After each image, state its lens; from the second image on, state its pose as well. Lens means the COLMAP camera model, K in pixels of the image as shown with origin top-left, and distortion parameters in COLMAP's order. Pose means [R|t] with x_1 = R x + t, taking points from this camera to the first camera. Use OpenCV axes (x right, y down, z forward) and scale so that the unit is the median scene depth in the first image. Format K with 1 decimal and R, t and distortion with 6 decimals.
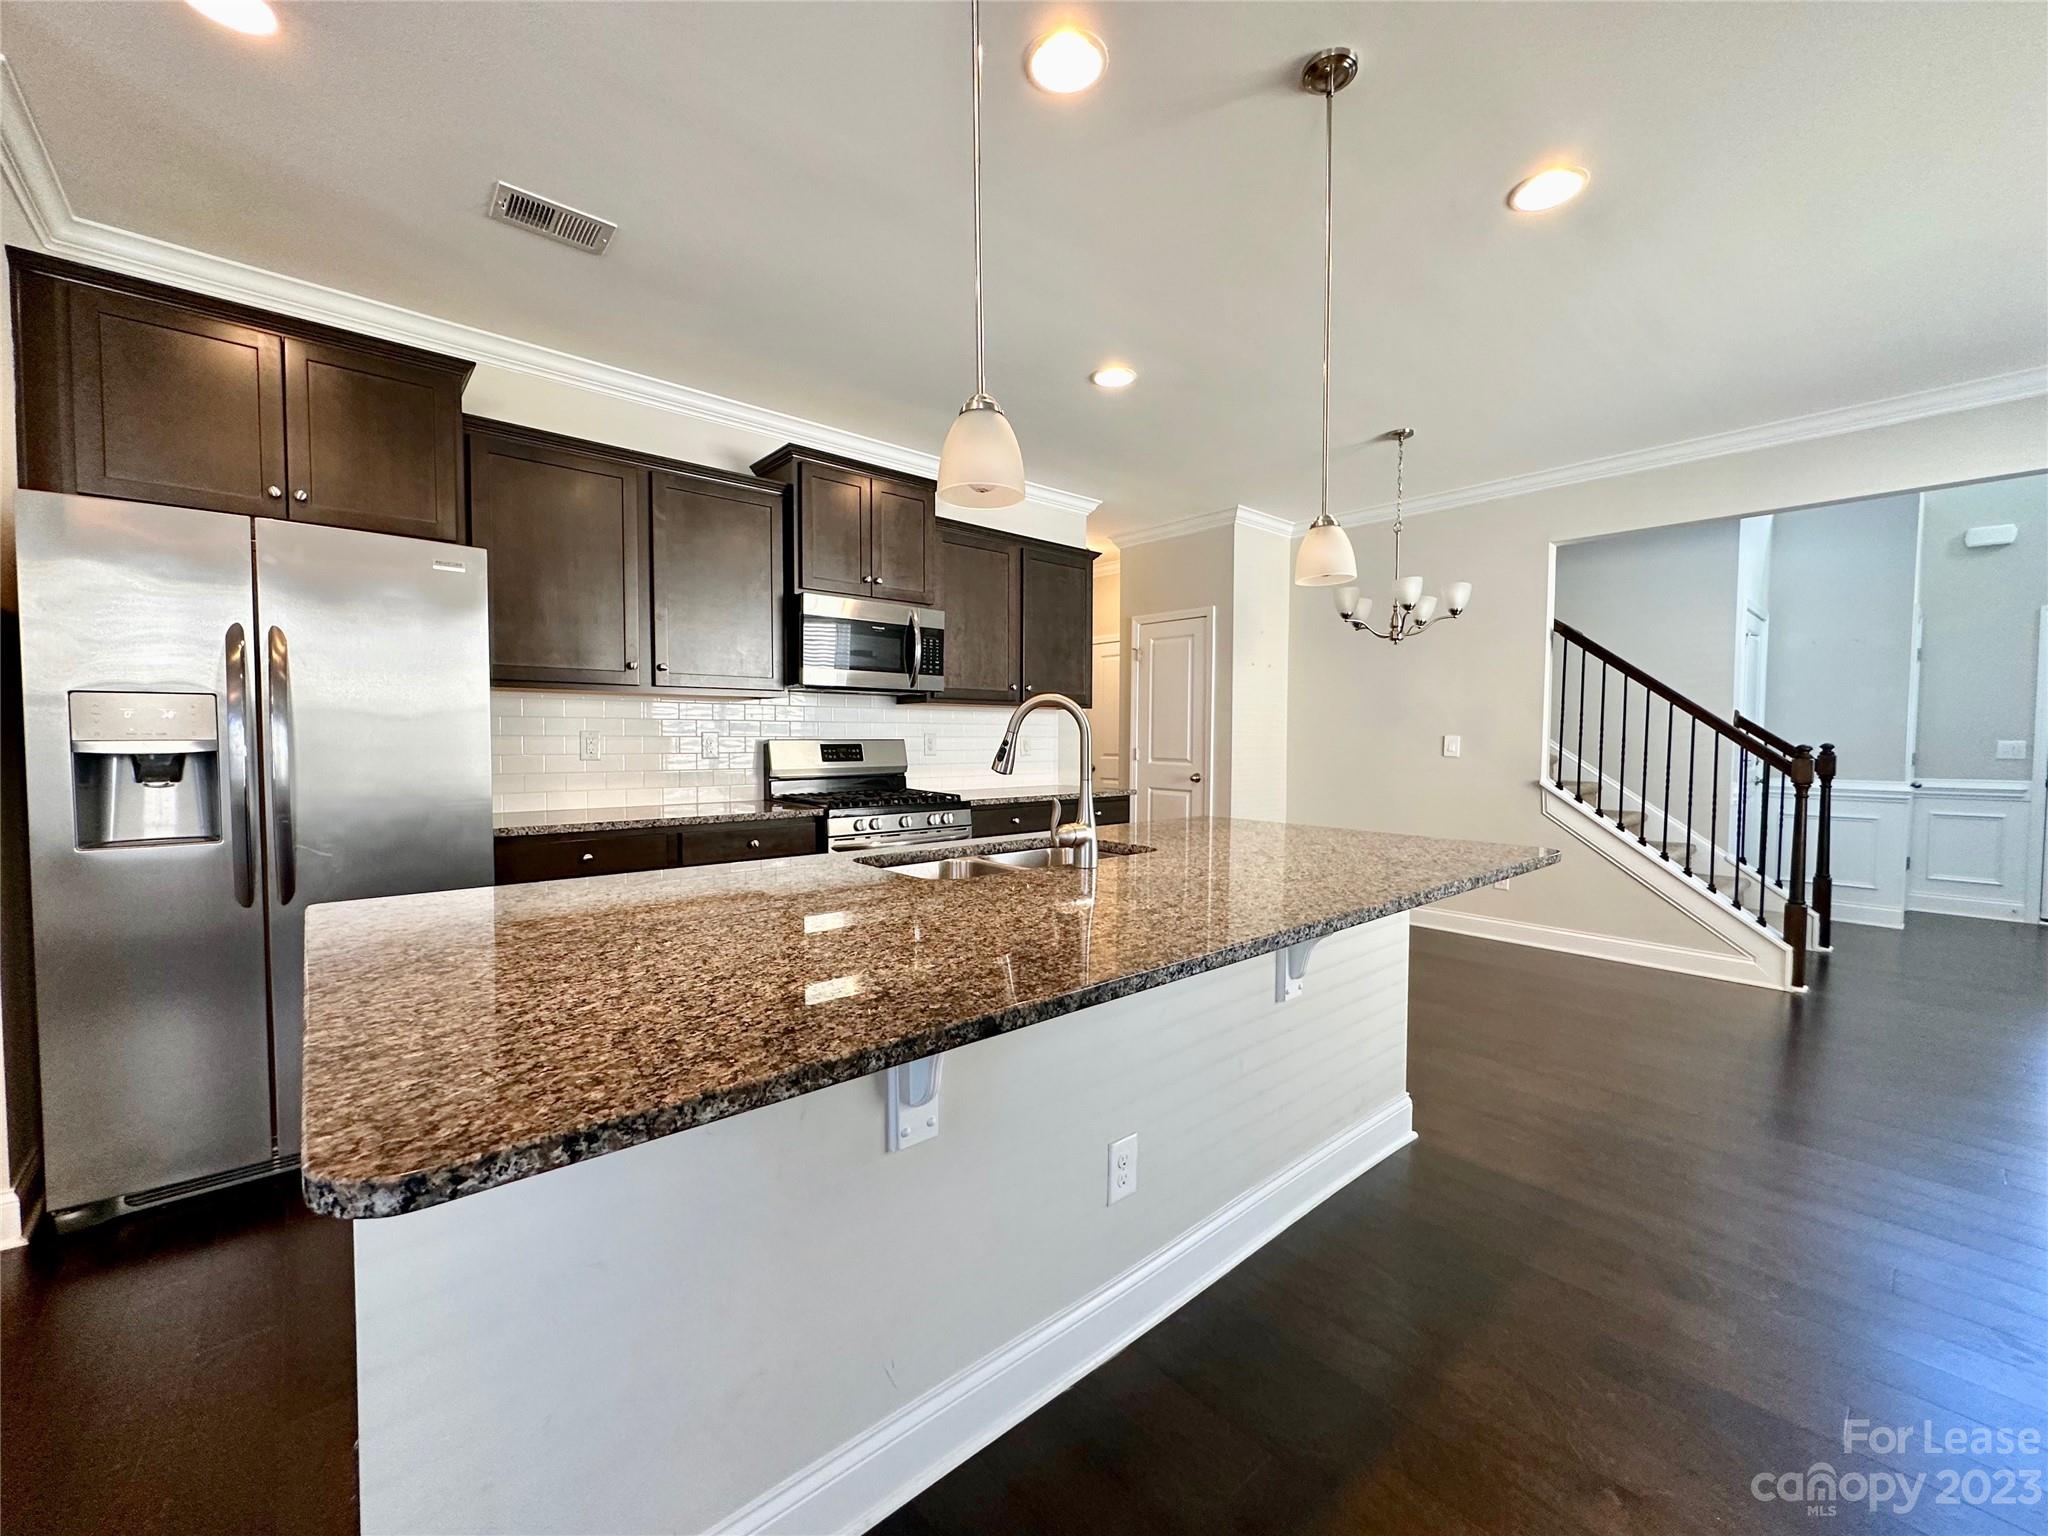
lens RADIAL K [[828.9, 0, 1023.4], [0, 828.9, 764.6], [0, 0, 1]] dist [0.000913, 0.000111]
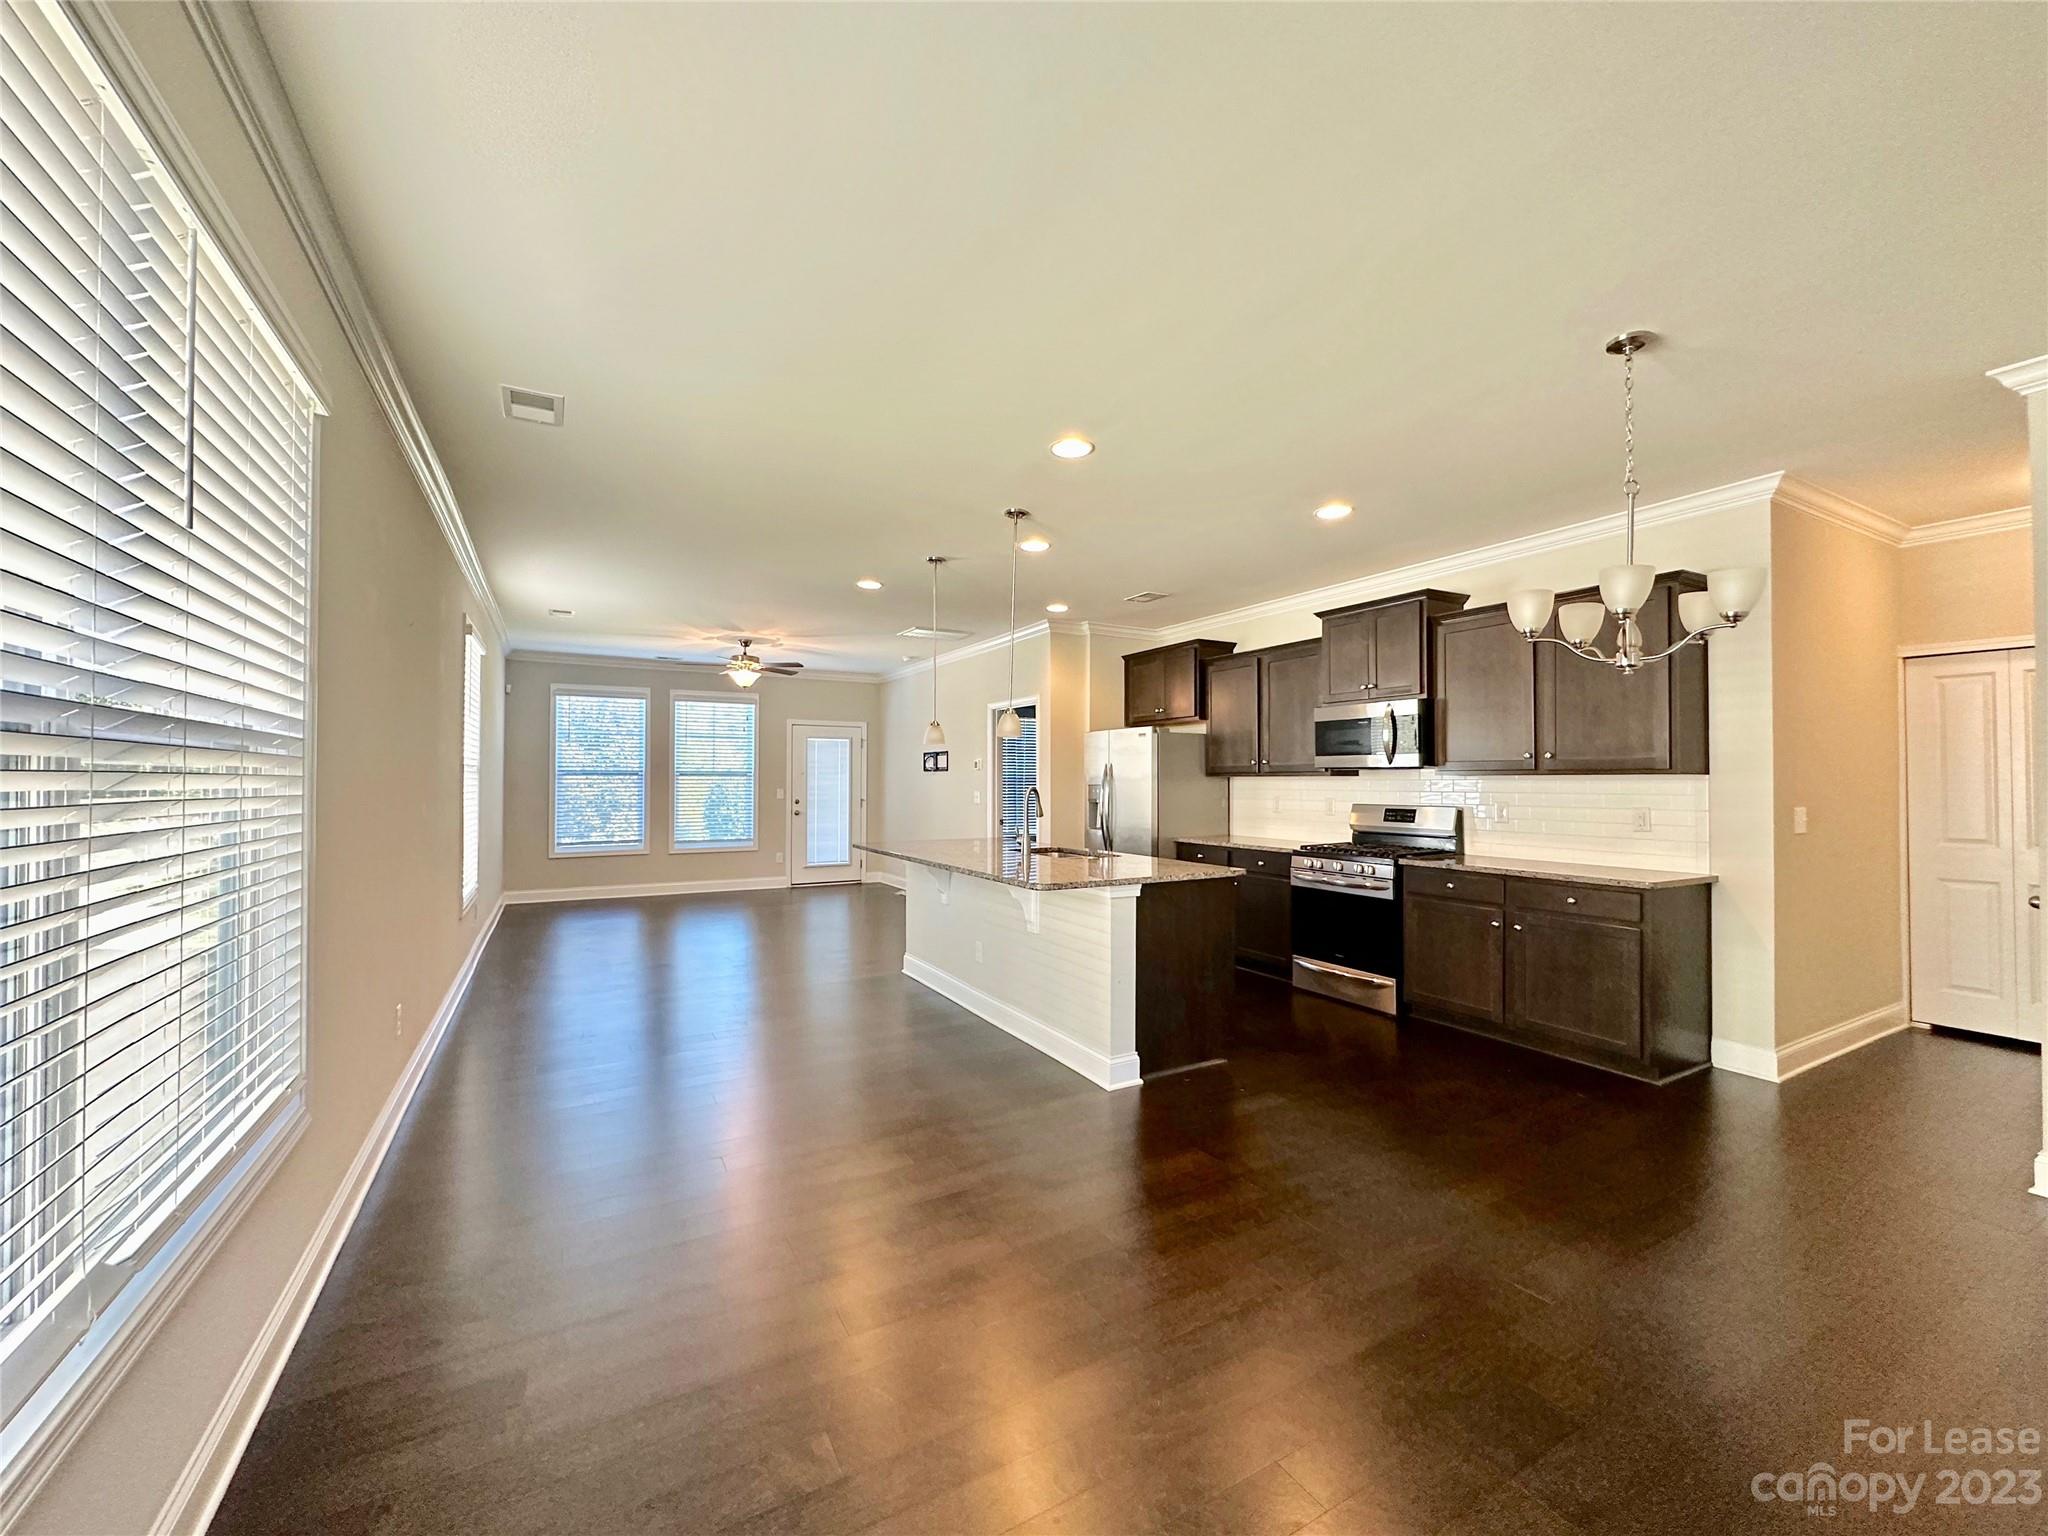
lens RADIAL K [[821.5, 0, 1026.3], [0, 821.5, 770.7], [0, 0, 1]] dist [-0.001047, -0.000101]
pose [[-0.209892, -0.018861, -0.977543, 1.004303], [-0.041063, 0.999102, -0.010461, -0.040879], [0.976862, 0.037945, -0.210478, 0.600458]]
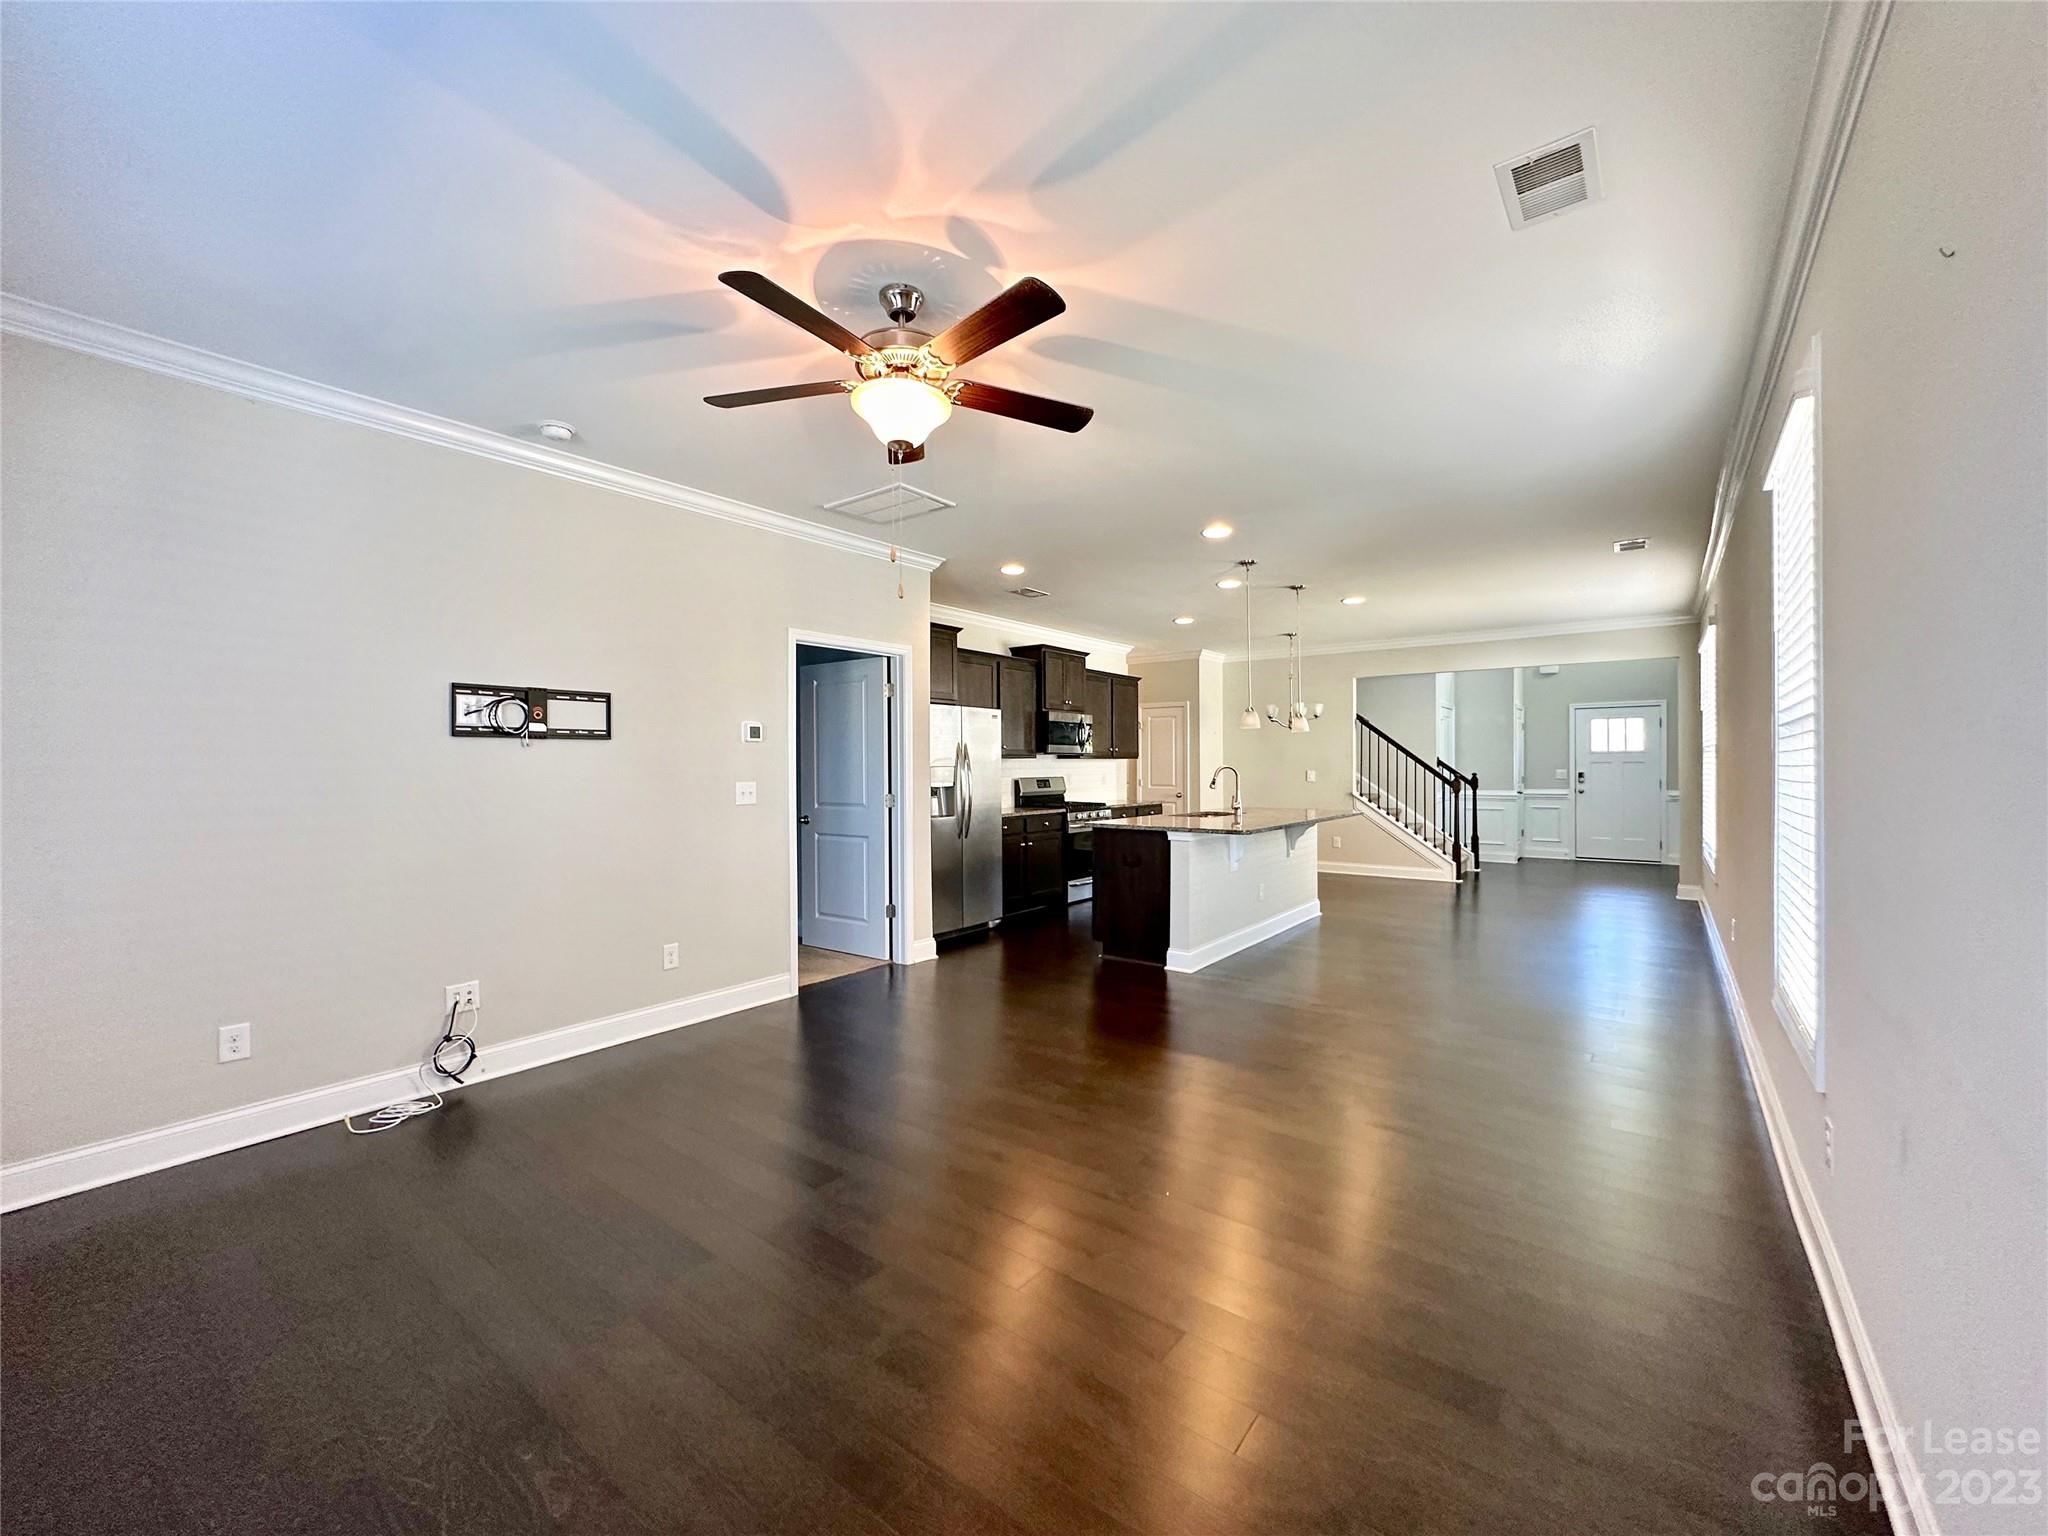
lens RADIAL K [[821.5, 0, 1026.3], [0, 821.5, 770.7], [0, 0, 1]] dist [-0.001047, -0.000101]
pose [[0.981625, -0.011554, 0.190471, -0.577314], [0.017224, 0.999456, -0.028143, 0.009018], [-0.190042, 0.030906, 0.981289, -0.875628]]
